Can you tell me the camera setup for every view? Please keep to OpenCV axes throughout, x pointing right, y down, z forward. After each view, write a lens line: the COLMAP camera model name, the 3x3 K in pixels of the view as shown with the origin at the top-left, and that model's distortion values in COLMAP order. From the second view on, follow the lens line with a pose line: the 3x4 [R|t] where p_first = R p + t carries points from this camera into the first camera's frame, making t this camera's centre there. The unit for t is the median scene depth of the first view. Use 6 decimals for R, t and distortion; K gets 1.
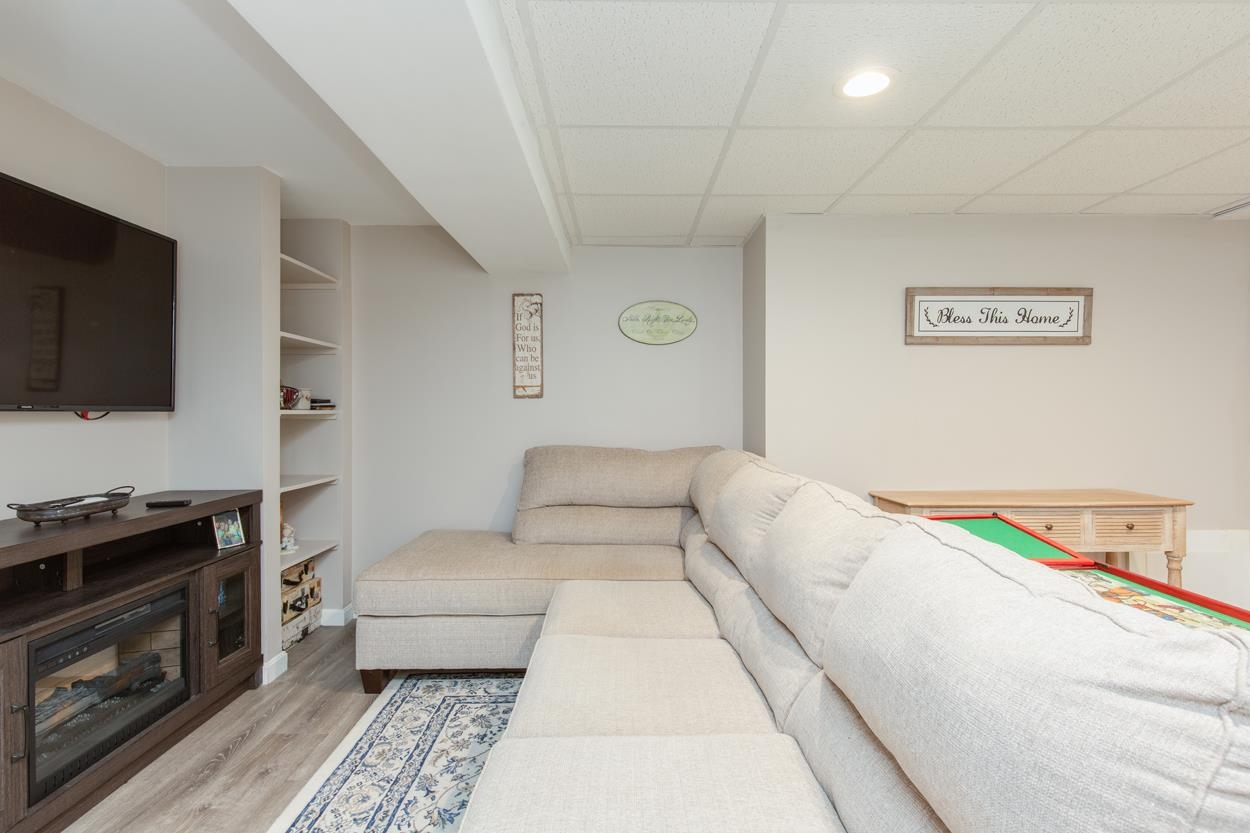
lens RADIAL K [[592.7, 0, 609.5], [0, 592.7, 416.2], [0, 0, 1]] dist [0.013595, -0.003300]
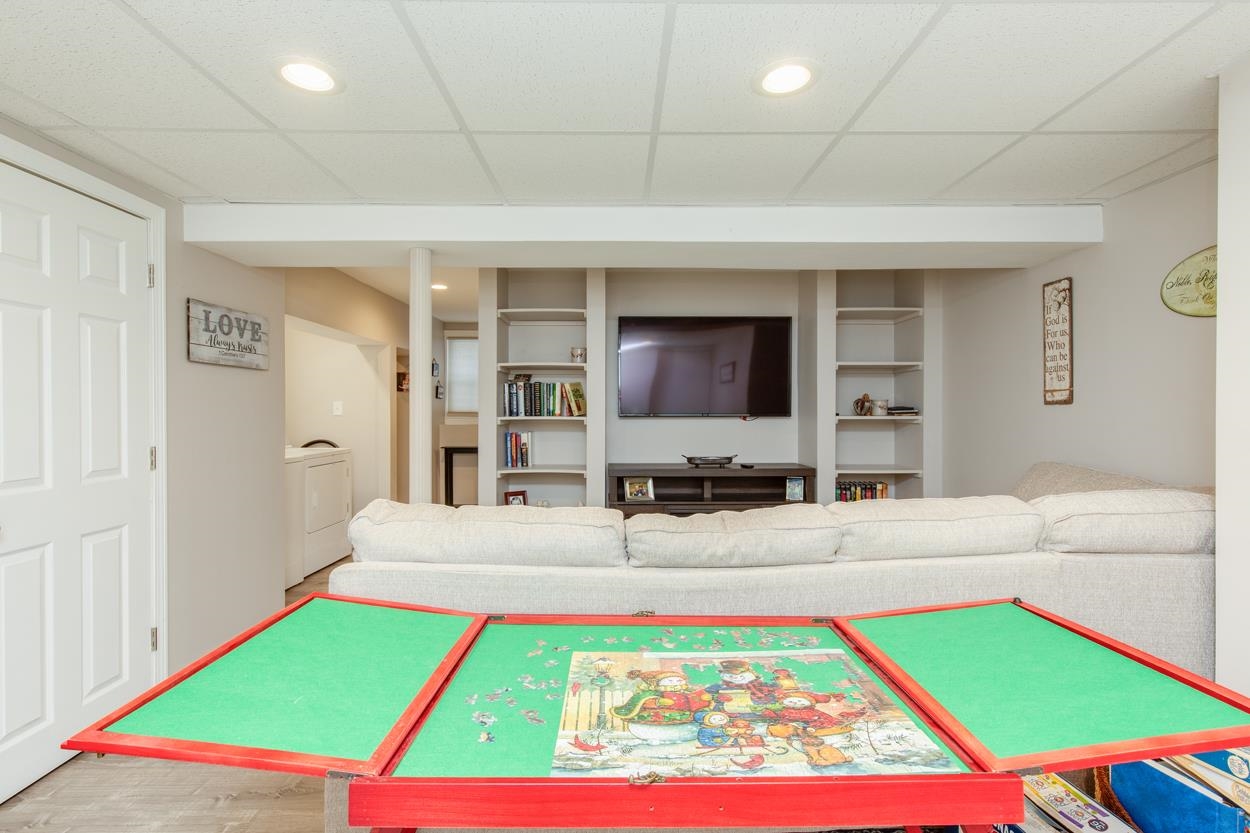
lens RADIAL K [[582.4, 0, 625.5], [0, 582.4, 420.0], [0, 0, 1]] dist [0.010626, -0.002167]
pose [[-0.007134, 0.021159, -0.999751, 0.813098], [-0.004933, 0.999763, 0.021194, -0.026586], [0.999962, 0.005083, -0.007028, 0.456960]]
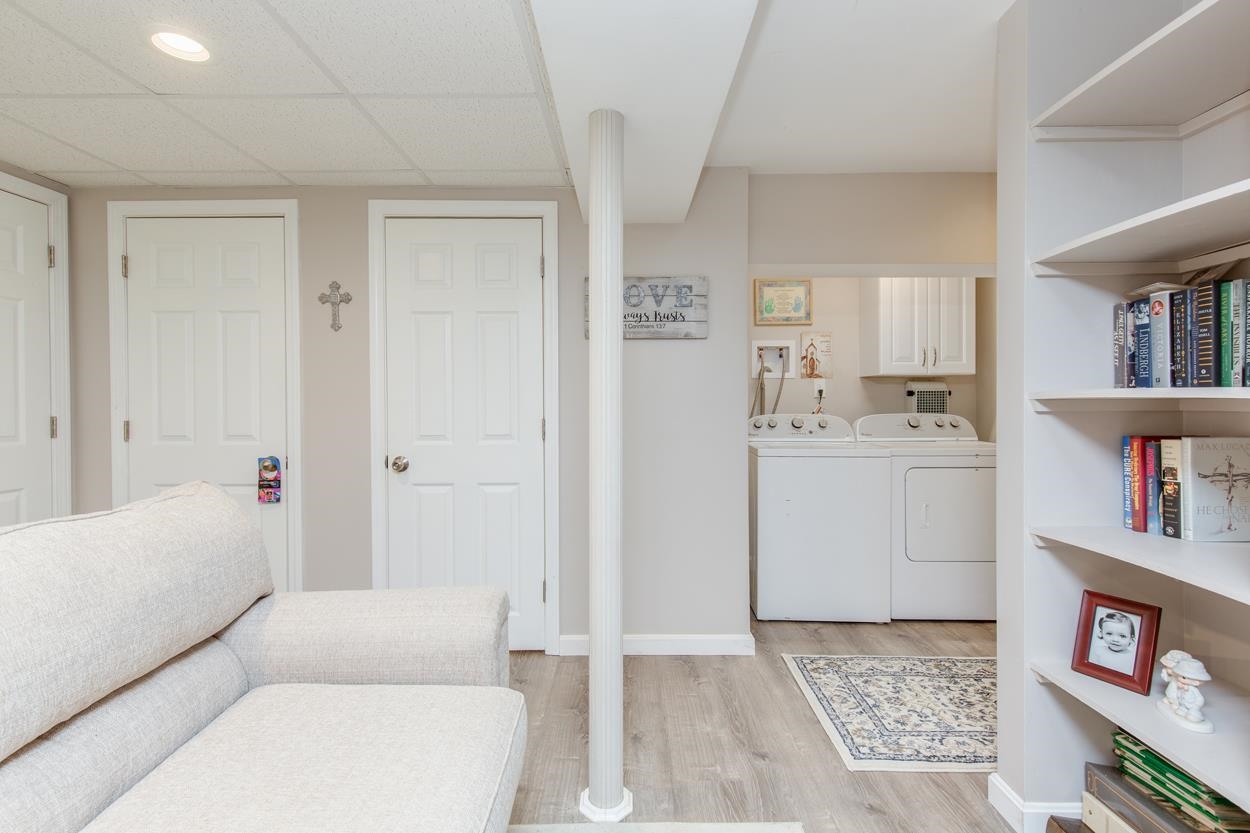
lens RADIAL K [[582.4, 0, 612.2], [0, 582.4, 402.9], [0, 0, 1]] dist [0.010626, -0.002167]
pose [[-0.999733, 0.009139, 0.021231, -0.172992], [0.009294, 0.999931, 0.007230, 0.000513], [-0.021163, 0.007426, -0.999748, 0.703992]]
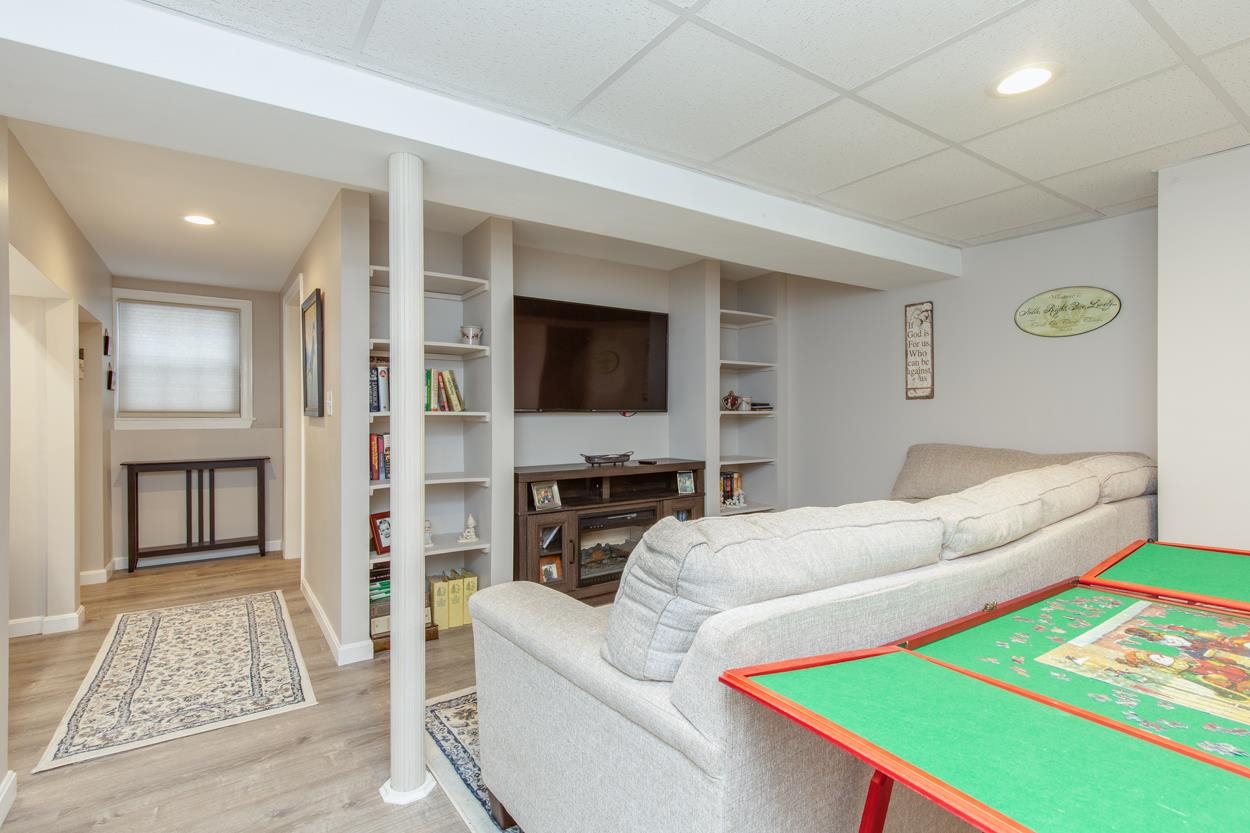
lens RADIAL K [[592.7, 0, 619.4], [0, 592.7, 416.4], [0, 0, 1]] dist [0.013595, -0.003300]
pose [[0.561553, 0.005022, -0.827426, 0.526556], [-0.004780, 0.999985, 0.002825, 0.000393], [0.827427, 0.002369, 0.561568, -0.070550]]
